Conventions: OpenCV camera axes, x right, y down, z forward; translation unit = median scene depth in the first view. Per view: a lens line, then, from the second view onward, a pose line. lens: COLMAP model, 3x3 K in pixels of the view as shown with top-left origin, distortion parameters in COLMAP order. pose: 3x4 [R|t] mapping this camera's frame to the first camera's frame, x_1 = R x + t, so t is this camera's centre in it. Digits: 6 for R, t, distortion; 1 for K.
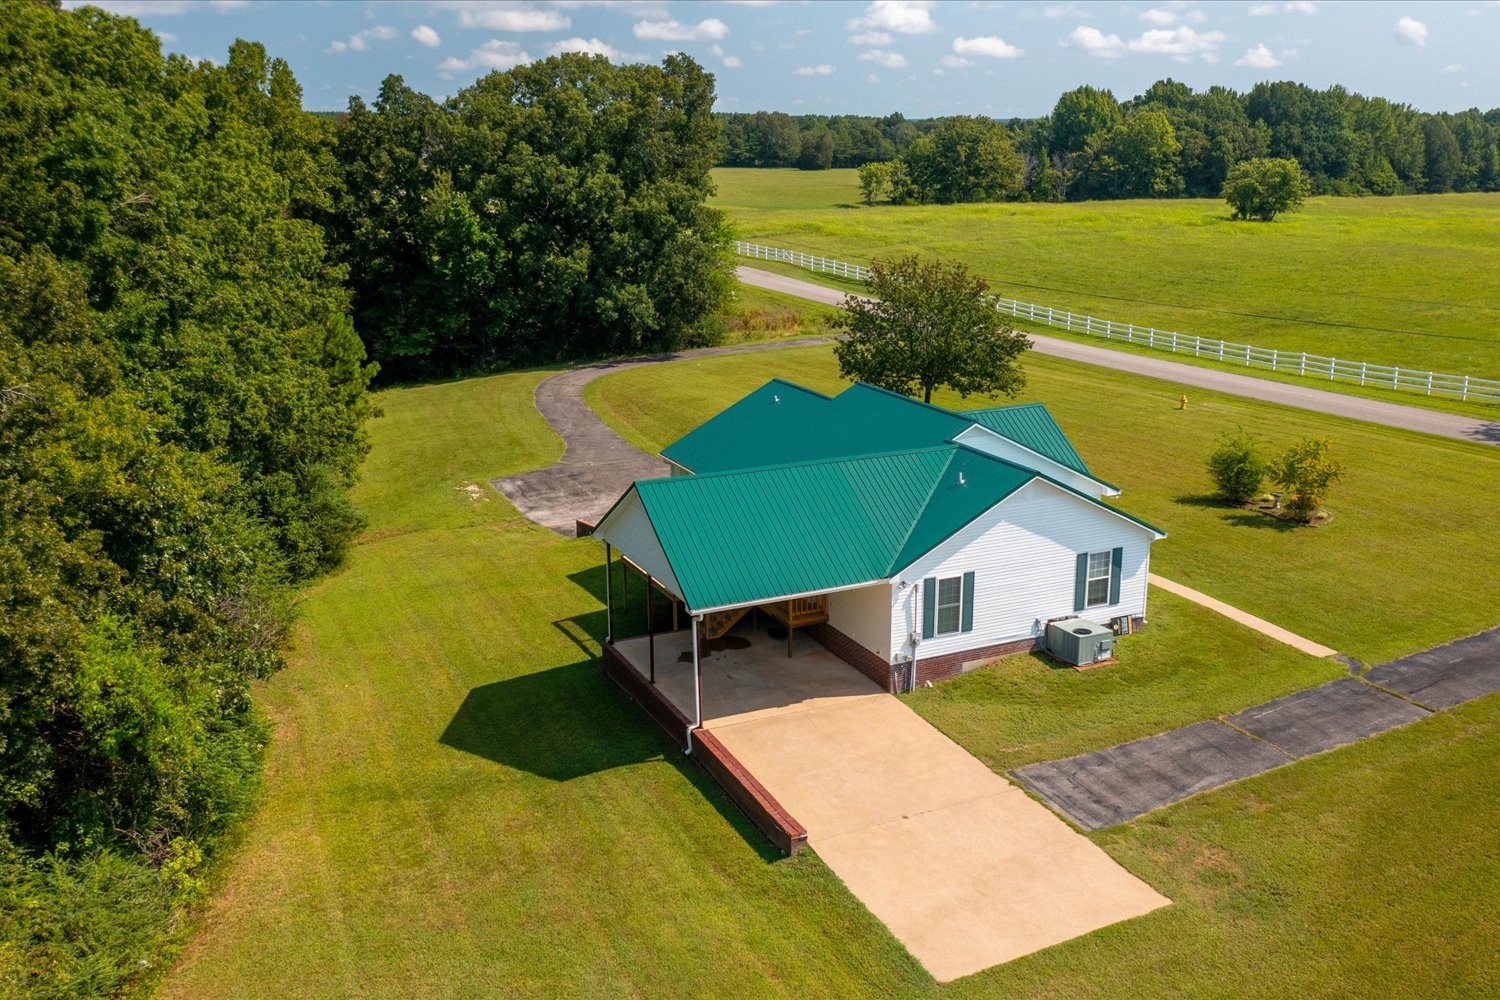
lens RADIAL K [[1477.6, 0, 753.3], [0, 1477.6, 503.3], [0, 0, 1]] dist [-0.011770, 0.000000]
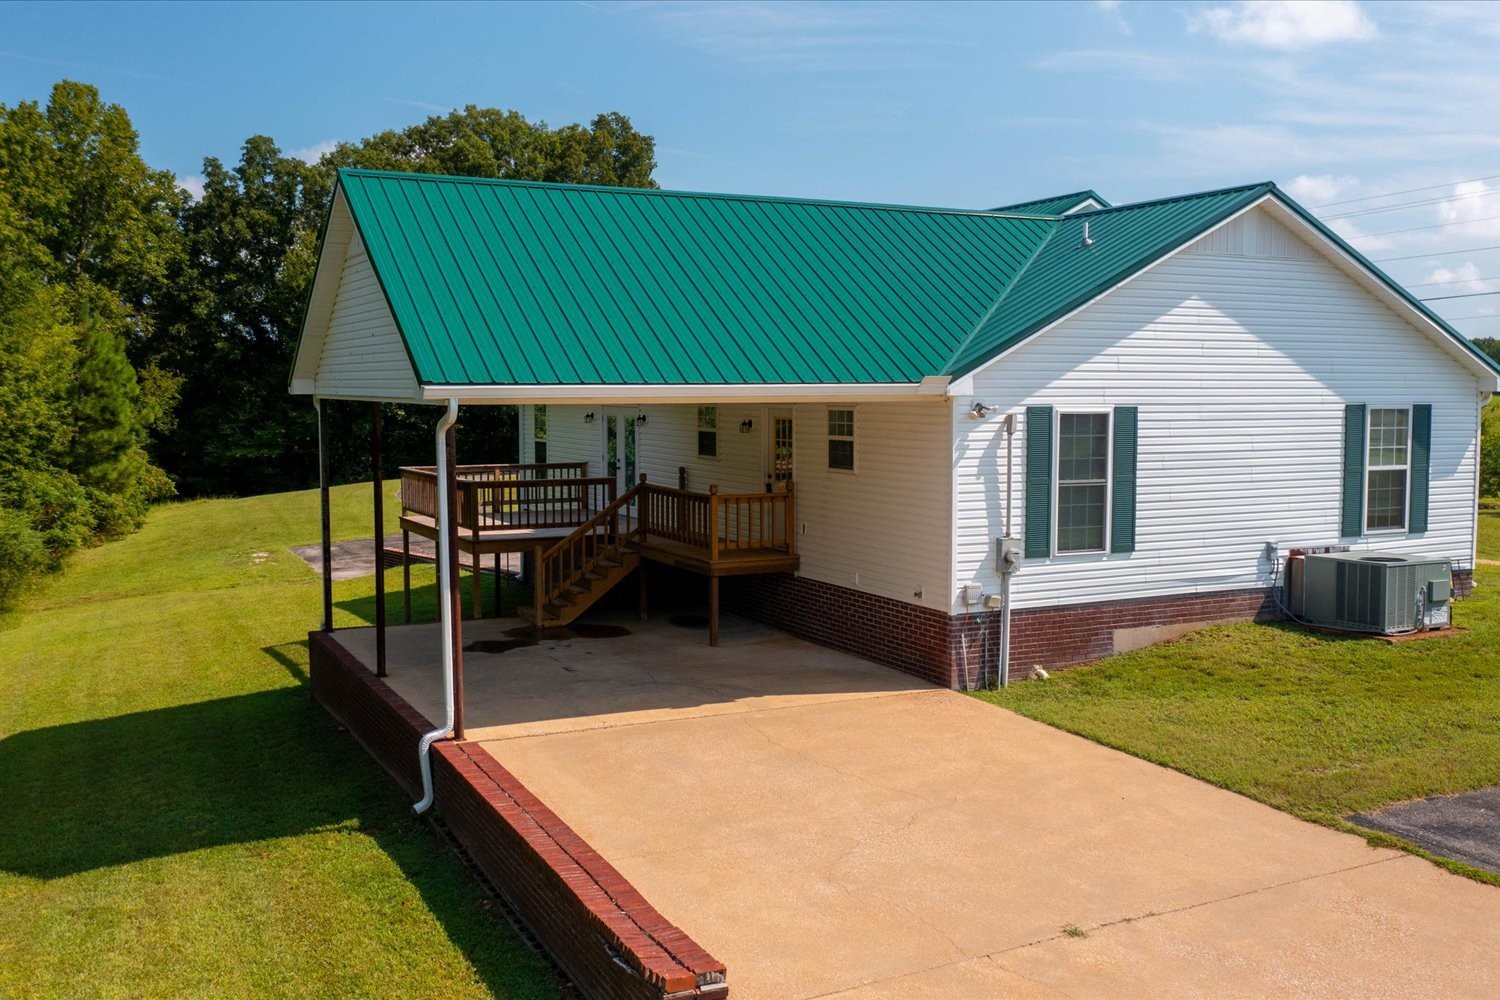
lens RADIAL K [[1477.6, 0, 752.2], [0, 1477.6, 493.7], [0, 0, 1]] dist [-0.011770, 0.000000]
pose [[0.999766, 0.002411, 0.021488, 0.028365], [0.001691, 0.982000, -0.188875, 0.151928], [-0.021557, 0.188867, 0.981766, 0.584784]]
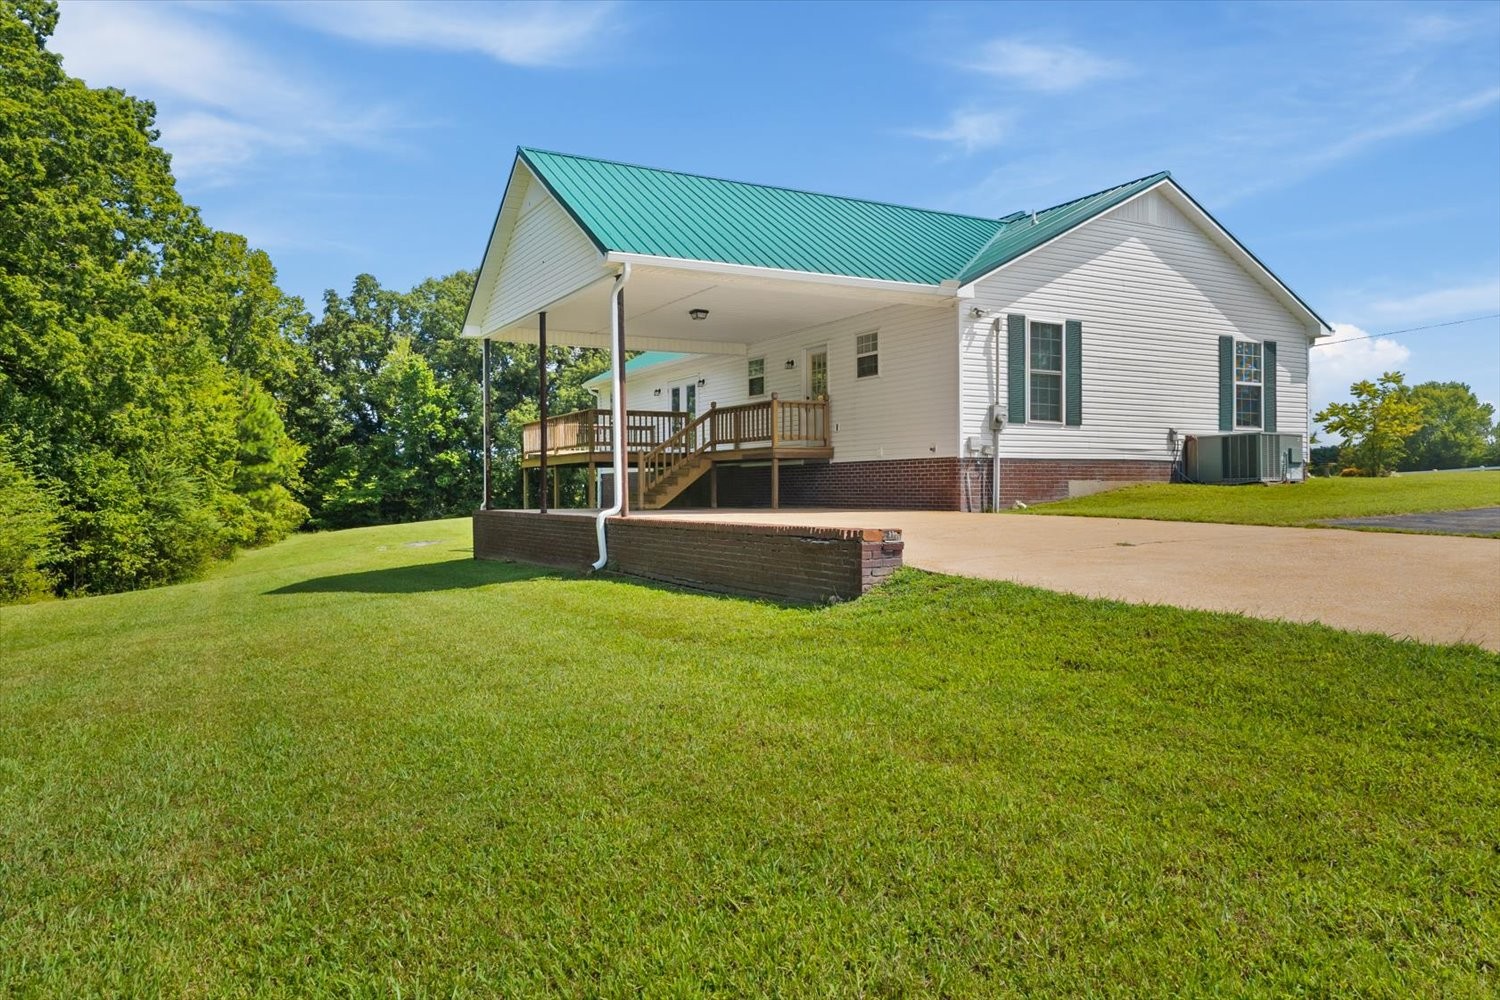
lens RADIAL K [[1082.6, 0, 746.1], [0, 1082.6, 495.4], [0, 0, 1]] dist [0.007350, -0.000344]
pose [[0.998254, -0.001941, 0.059044, -0.014410], [0.017102, 0.966160, -0.257377, 0.227219], [-0.056546, 0.257938, 0.964505, 0.596126]]
